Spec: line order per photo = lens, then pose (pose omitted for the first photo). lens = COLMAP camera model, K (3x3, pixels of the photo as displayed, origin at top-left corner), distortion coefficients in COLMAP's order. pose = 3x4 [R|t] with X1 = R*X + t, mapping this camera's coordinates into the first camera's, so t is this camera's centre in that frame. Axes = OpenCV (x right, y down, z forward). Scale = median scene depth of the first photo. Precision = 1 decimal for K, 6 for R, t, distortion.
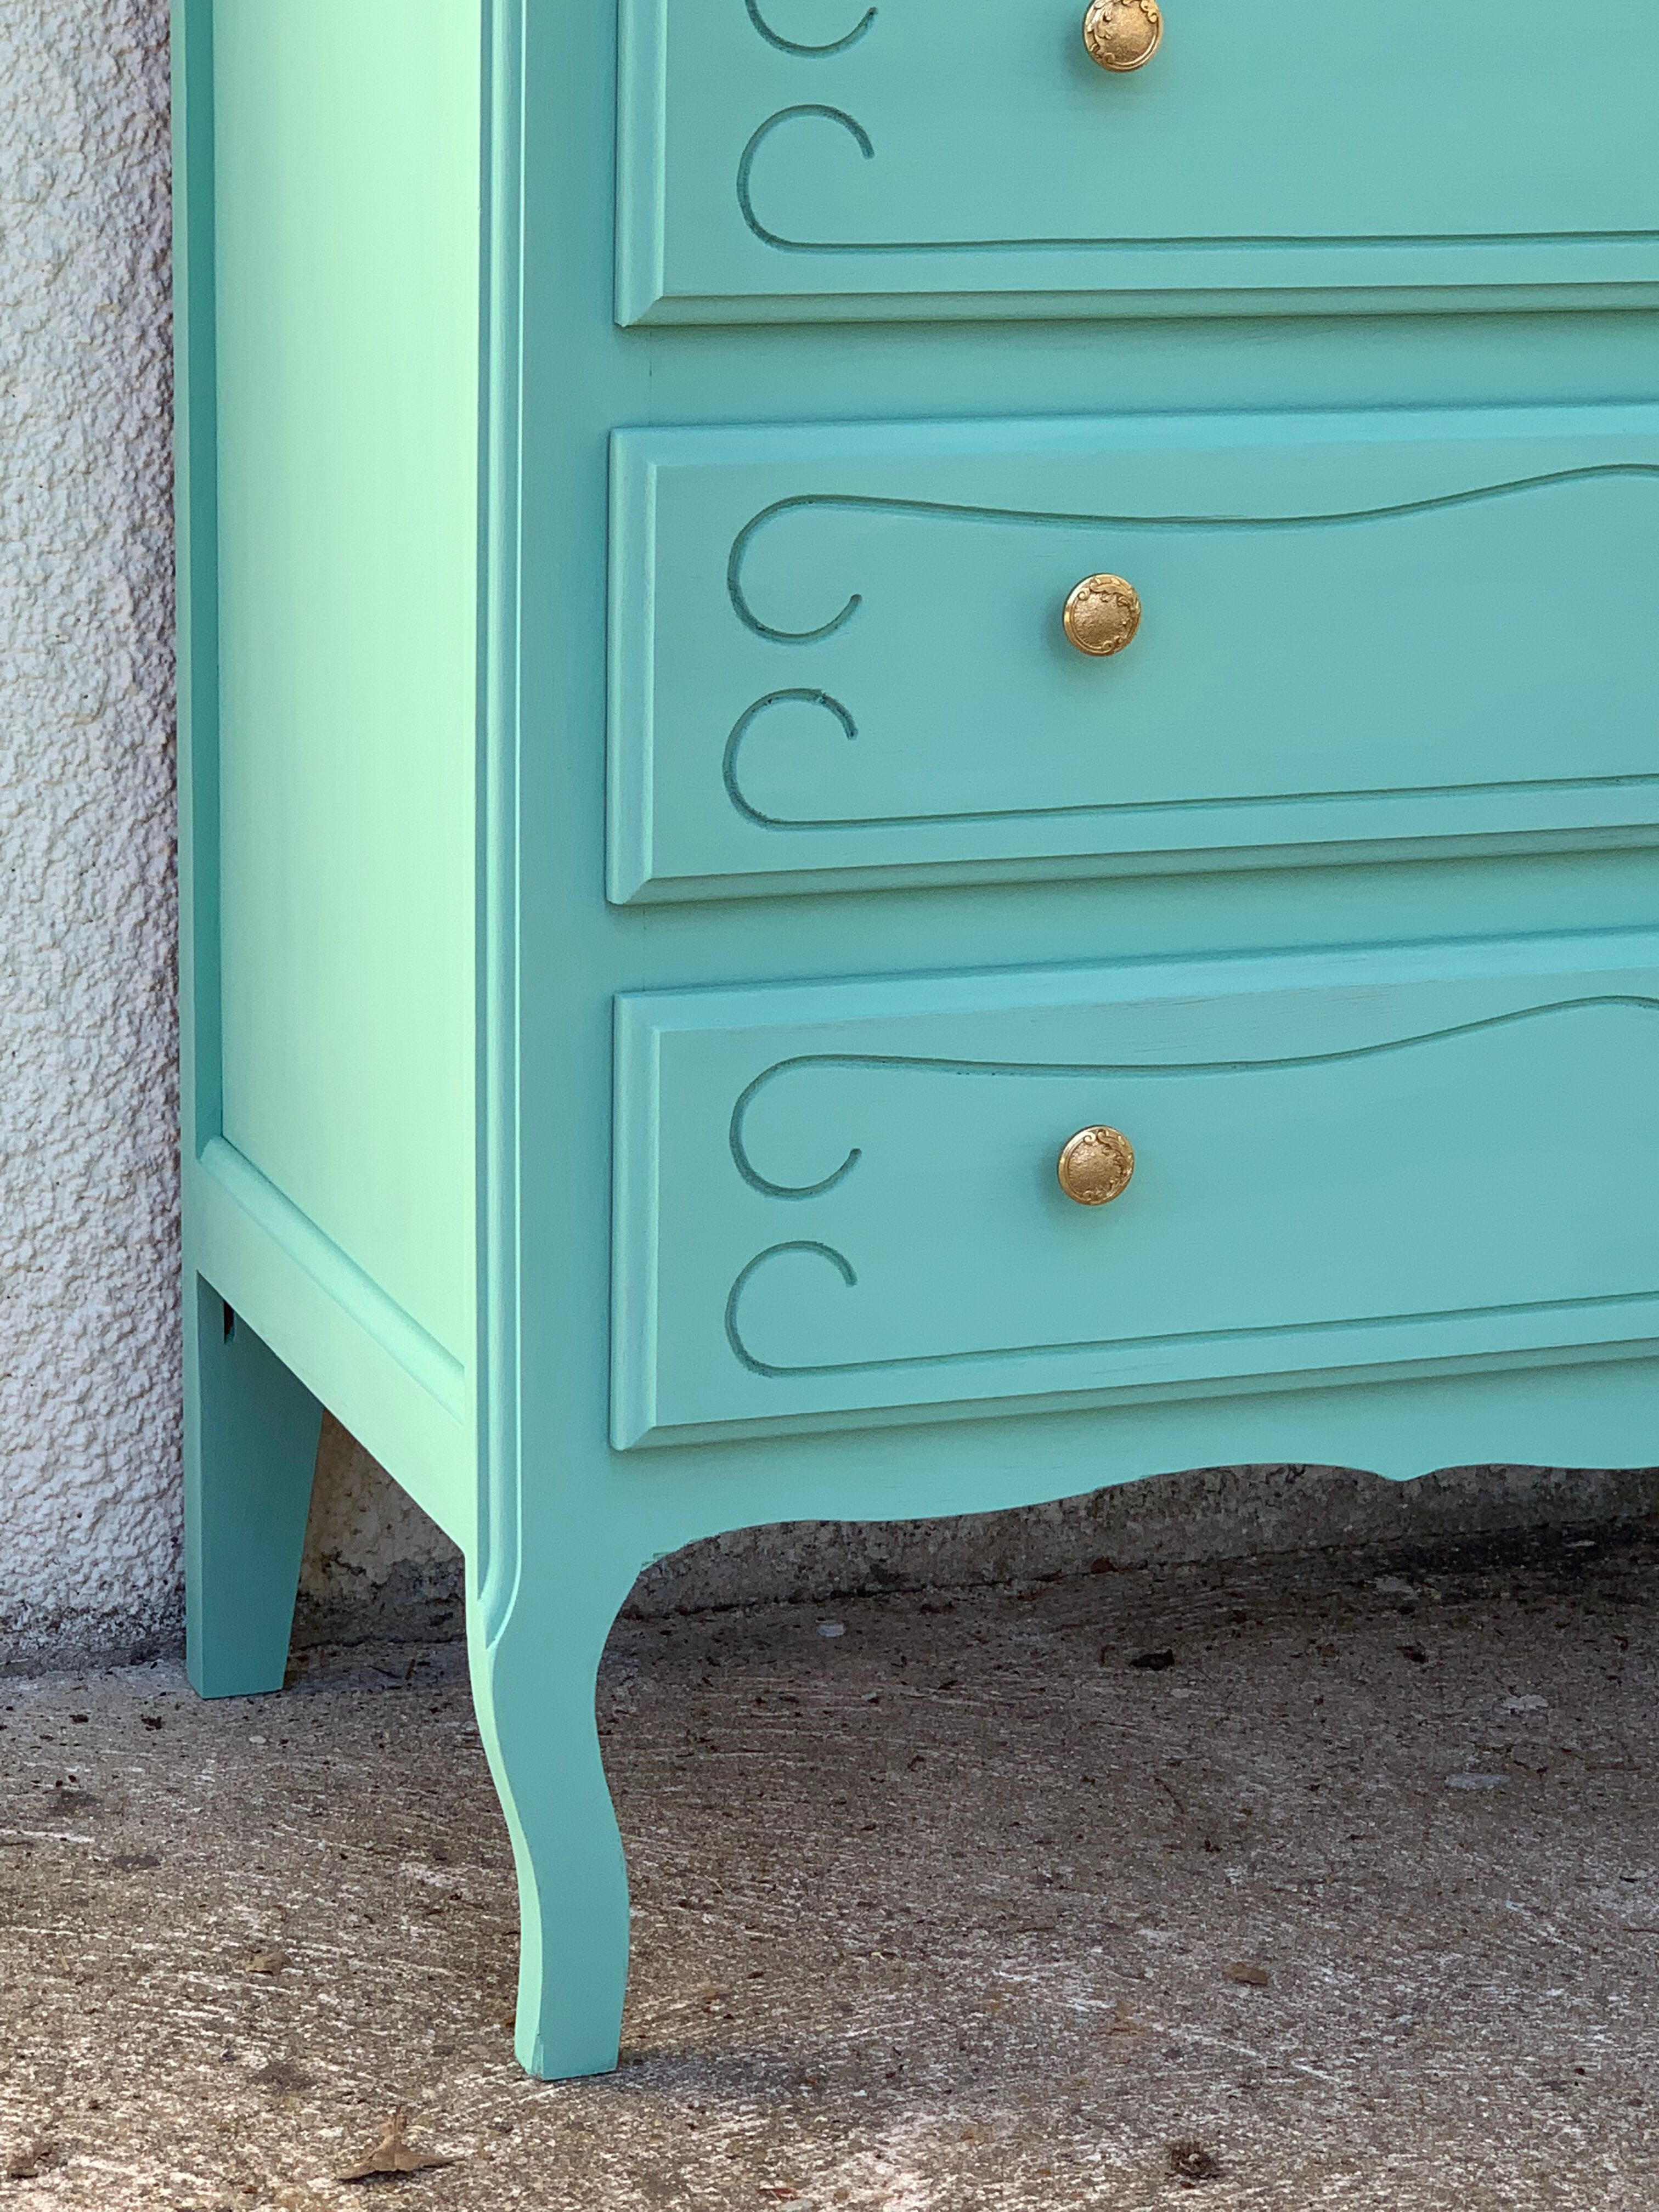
lens RADIAL K [[5325.1, 0, 828.0], [0, 5325.1, 1104.8], [0, 0, 1]] dist [-0.039524, 0.334931]
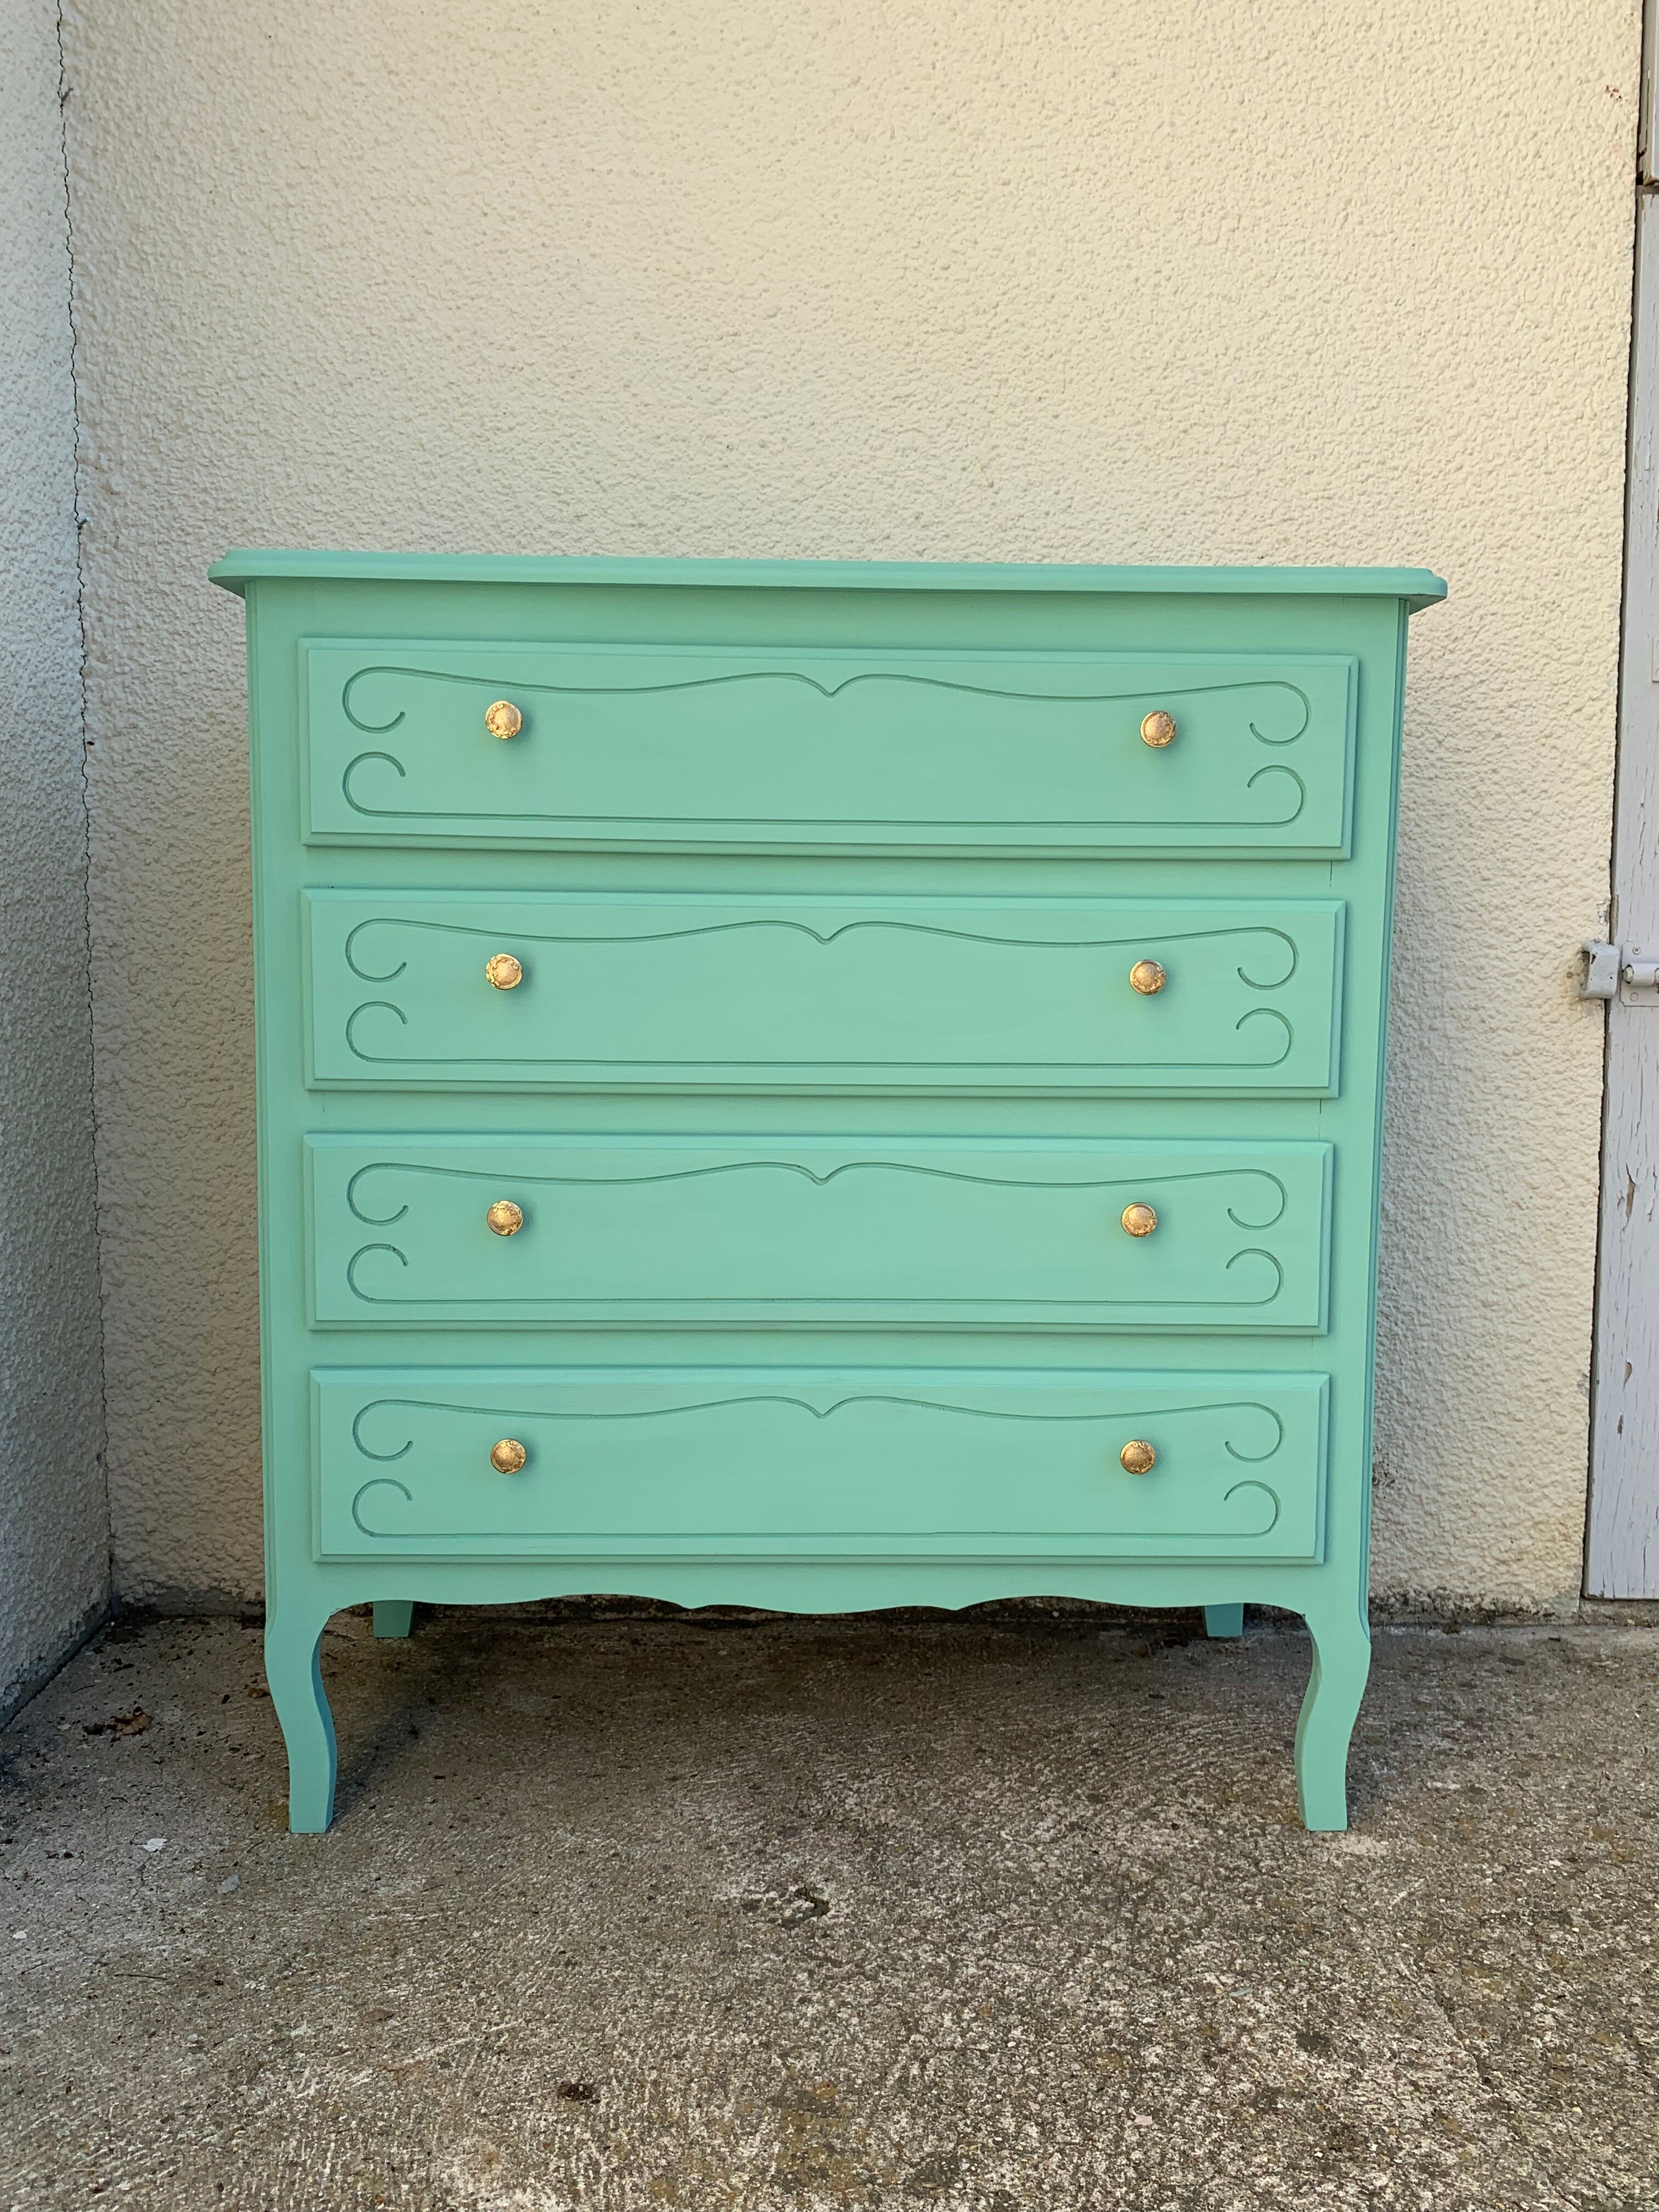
lens RADIAL K [[1878.1, 0, 830.4], [0, 1878.1, 1093.6], [0, 0, 1]] dist [-0.002678, 0.007445]
pose [[0.329156, -0.107104, 0.938182, -0.409832], [0.219708, 0.974965, 0.034220, -0.125692], [-0.918360, 0.194862, 0.344448, 0.516618]]
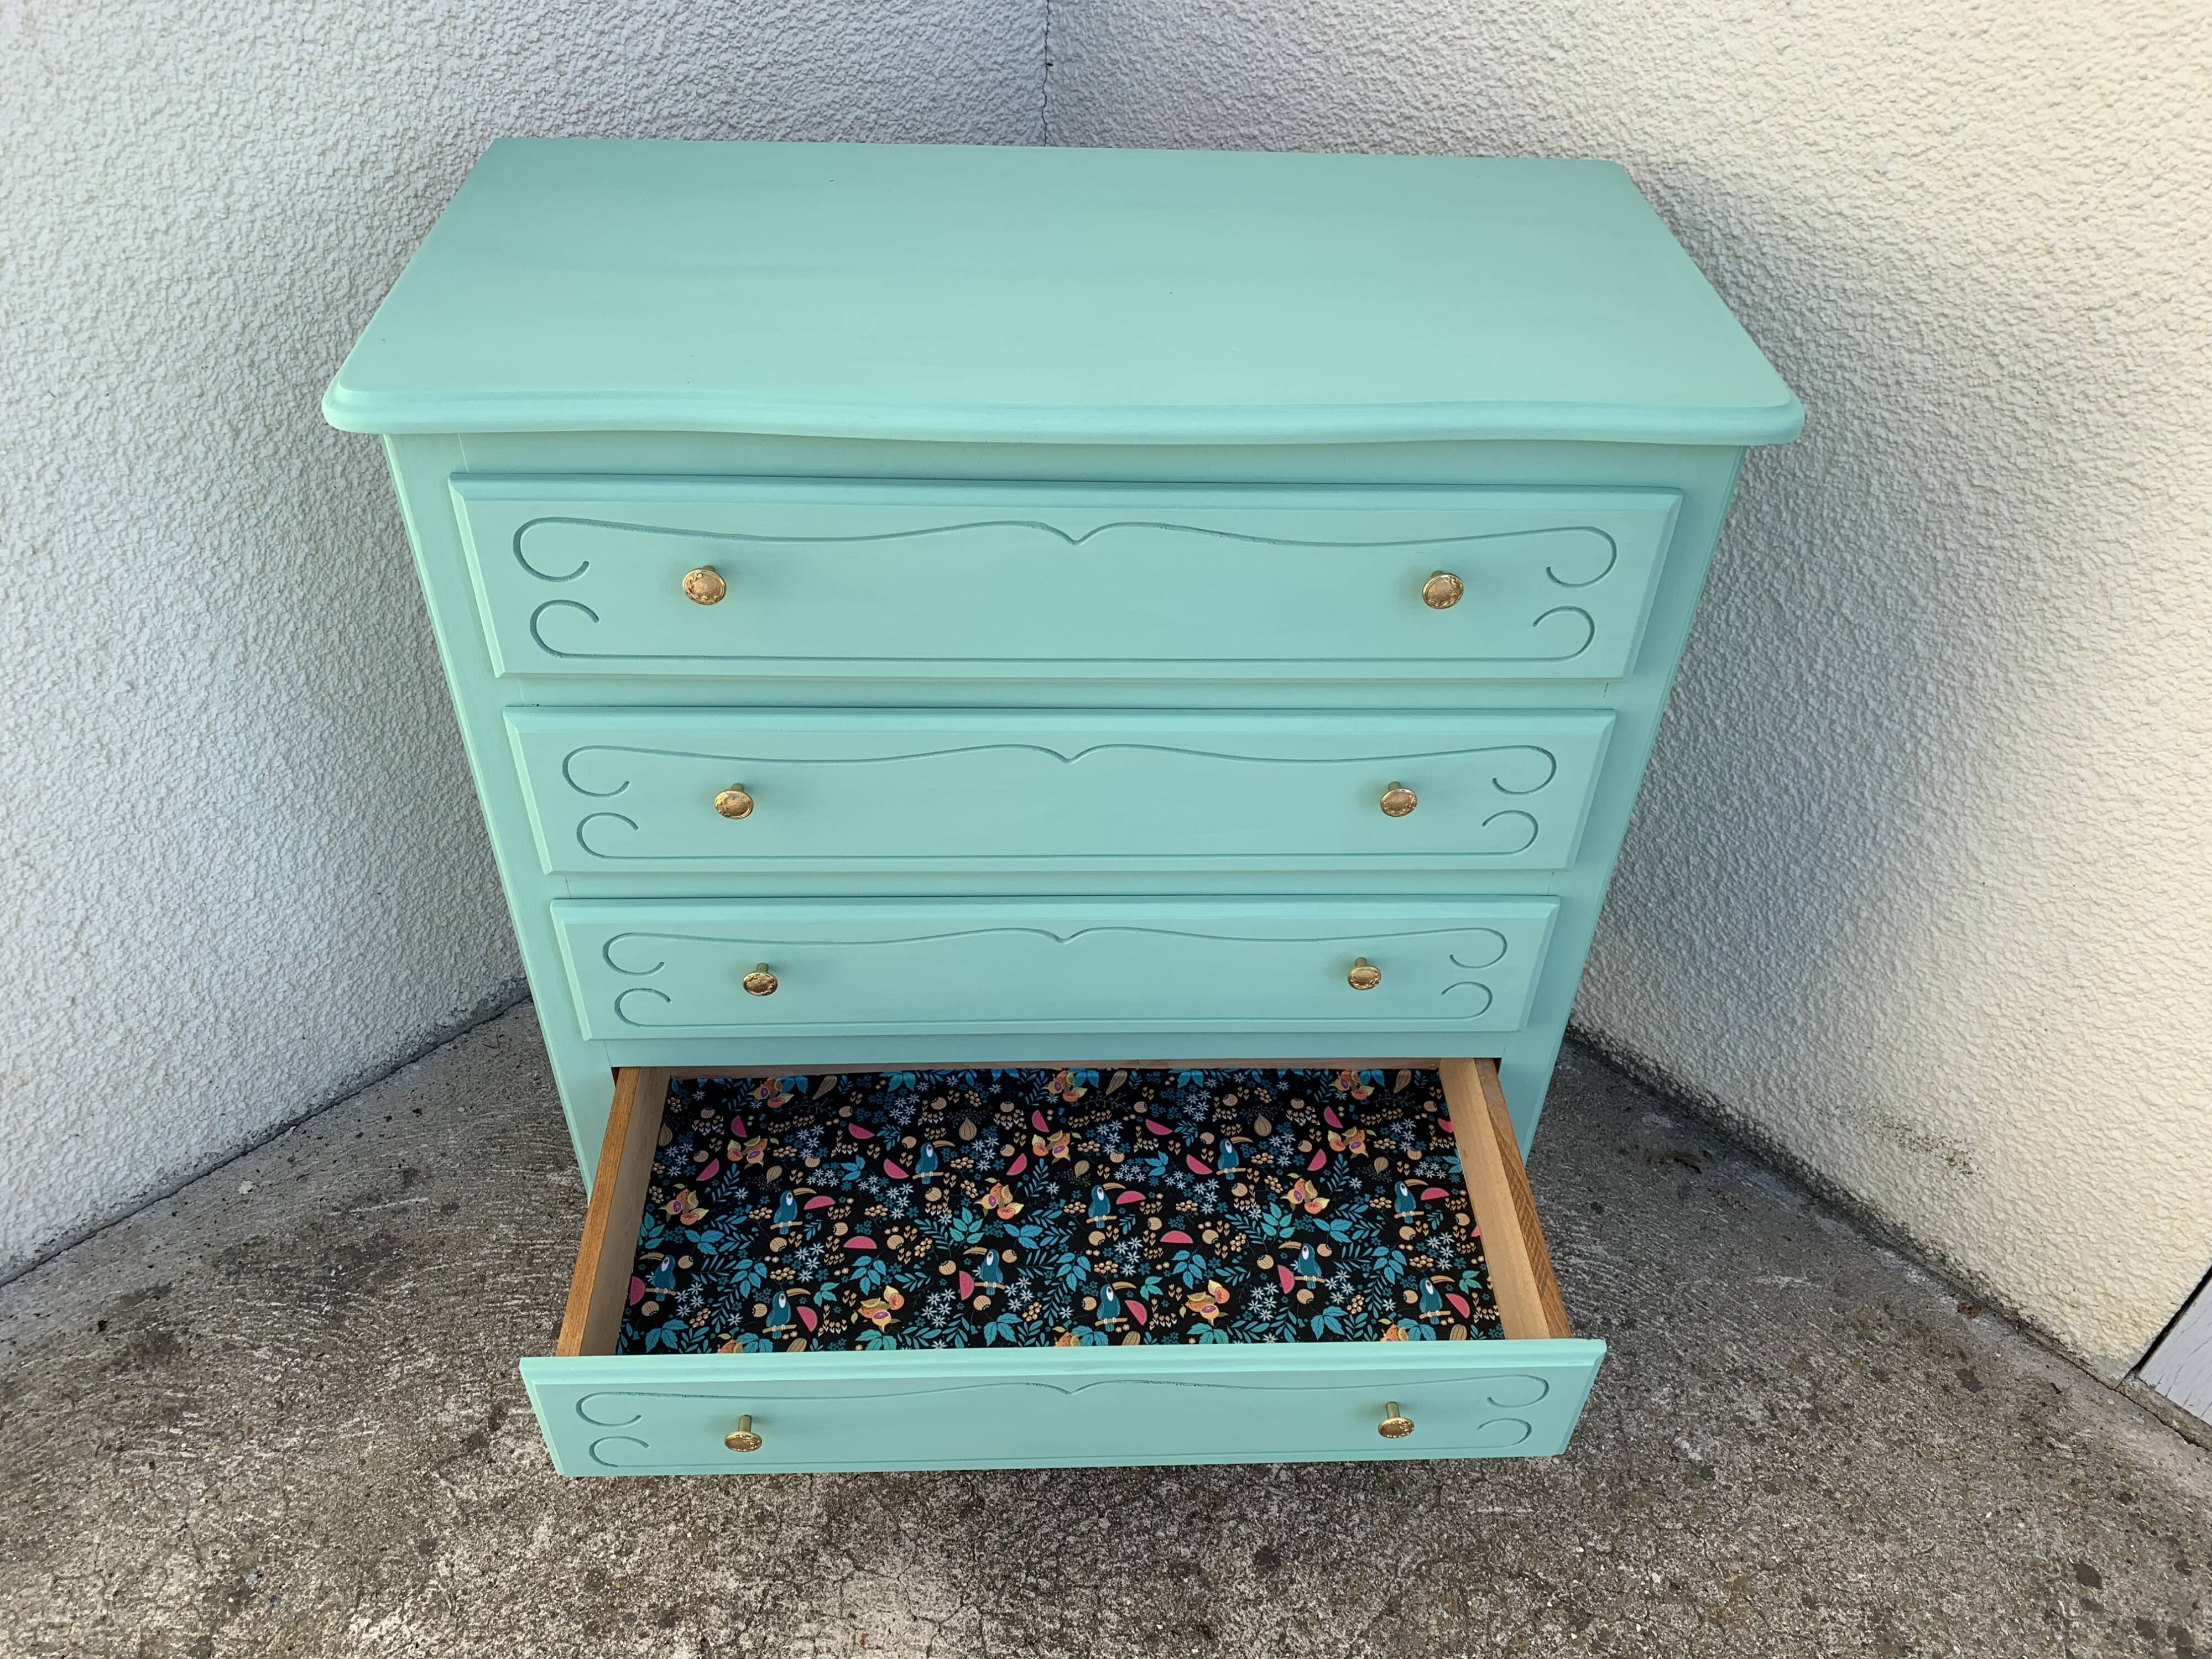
lens RADIAL K [[1682.3, 0, 1109.8], [0, 1682.3, 818.0], [0, 0, 1]] dist [-0.004834, 0.008749]
pose [[0.902656, -0.269493, 0.335537, -0.056101], [0.085284, 0.876213, 0.474318, -0.401892], [-0.421827, -0.399530, 0.813903, 0.212310]]
